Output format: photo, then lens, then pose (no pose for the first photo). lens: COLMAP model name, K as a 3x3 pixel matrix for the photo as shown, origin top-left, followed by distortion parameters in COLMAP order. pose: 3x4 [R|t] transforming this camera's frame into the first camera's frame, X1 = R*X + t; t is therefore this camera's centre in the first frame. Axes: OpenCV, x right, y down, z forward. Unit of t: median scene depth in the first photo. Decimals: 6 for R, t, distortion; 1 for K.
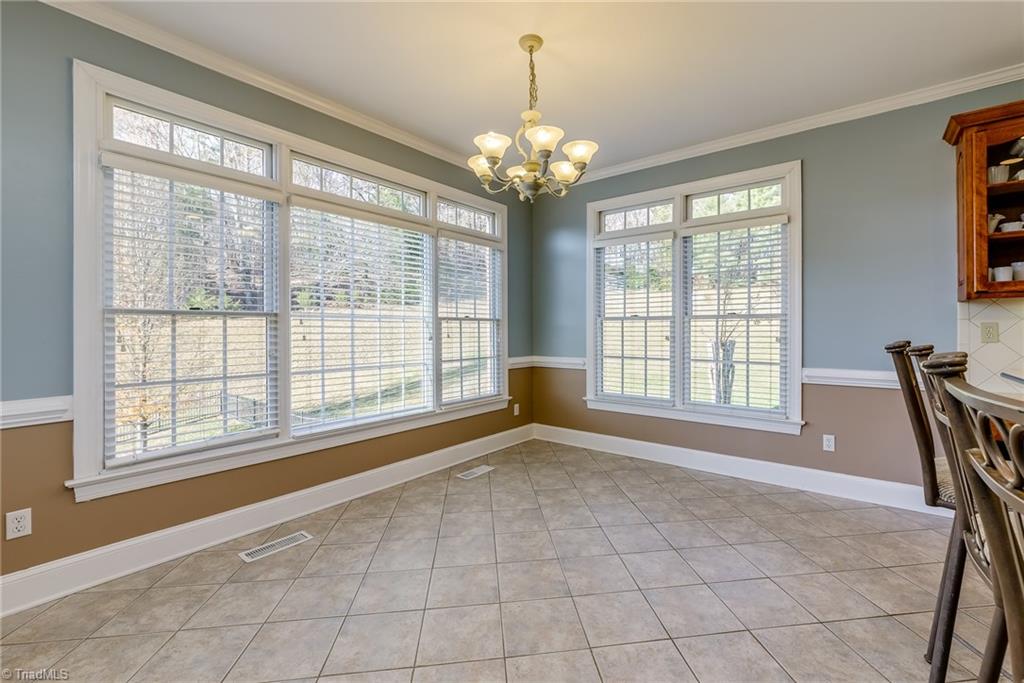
lens RADIAL K [[420.6, 0, 513.1], [0, 420.6, 331.7], [0, 0, 1]] dist [-0.004902, -0.001366]
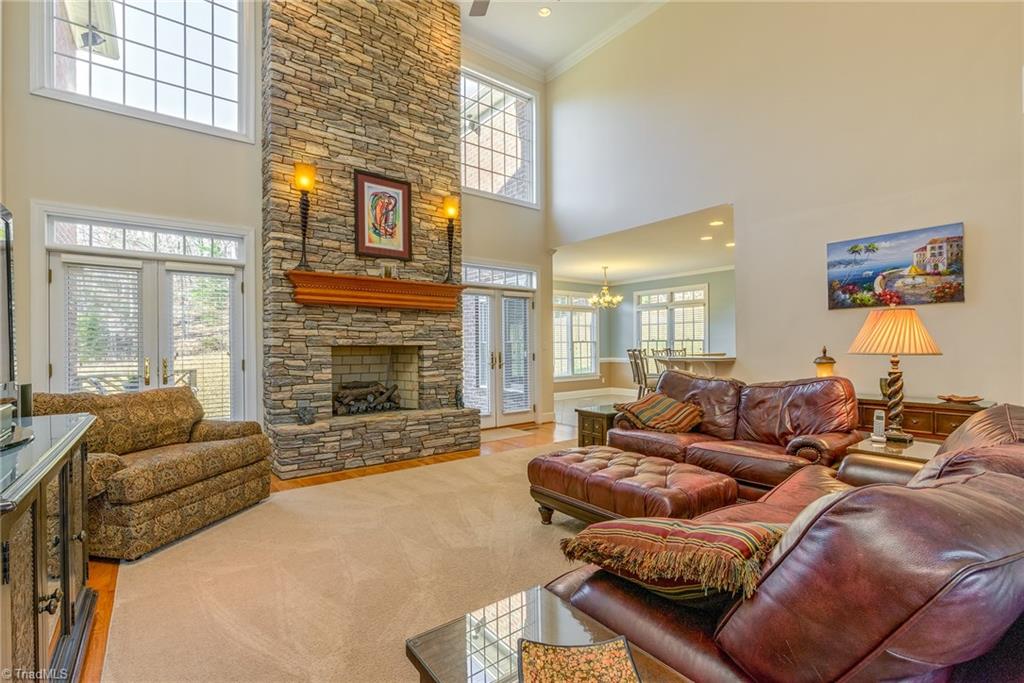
lens RADIAL K [[463.8, 0, 513.9], [0, 463.8, 345.7], [0, 0, 1]] dist [-0.009993, -0.001360]
pose [[0.981106, -0.006498, -0.193363, 0.021925], [0.004778, 0.999945, -0.009360, 0.016266], [0.193413, 0.008259, 0.981083, -1.750066]]
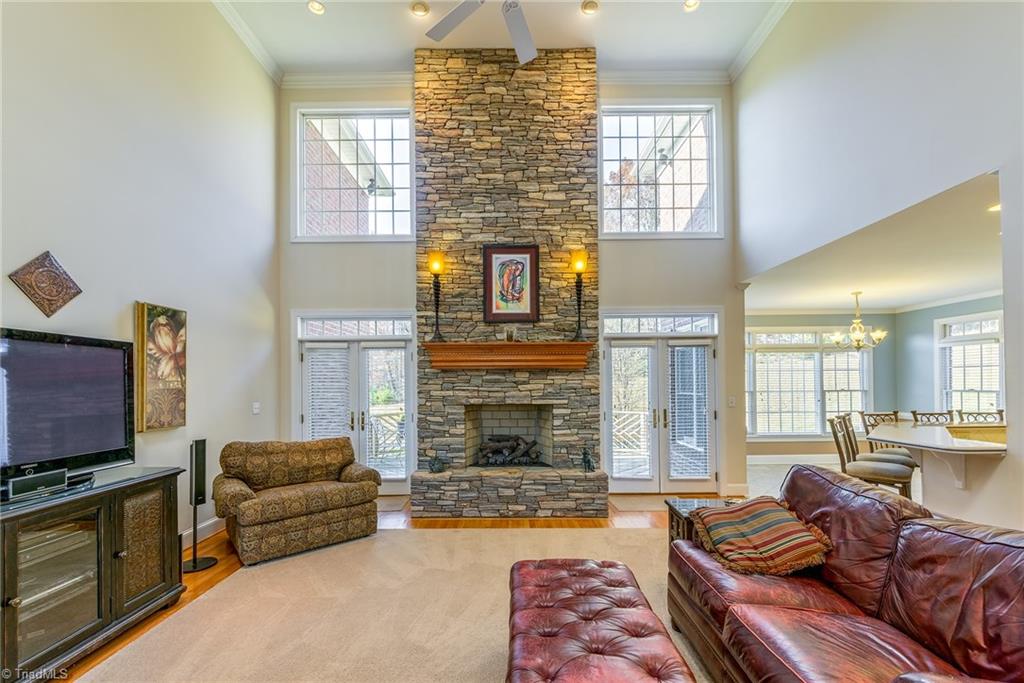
lens RADIAL K [[420.6, 0, 517.0], [0, 420.6, 380.6], [0, 0, 1]] dist [-0.004902, -0.001366]
pose [[0.652345, -0.008354, -0.757876, 0.366929], [-0.000095, 0.999938, -0.011103, -0.054146], [0.757922, 0.007315, 0.652304, -1.355455]]
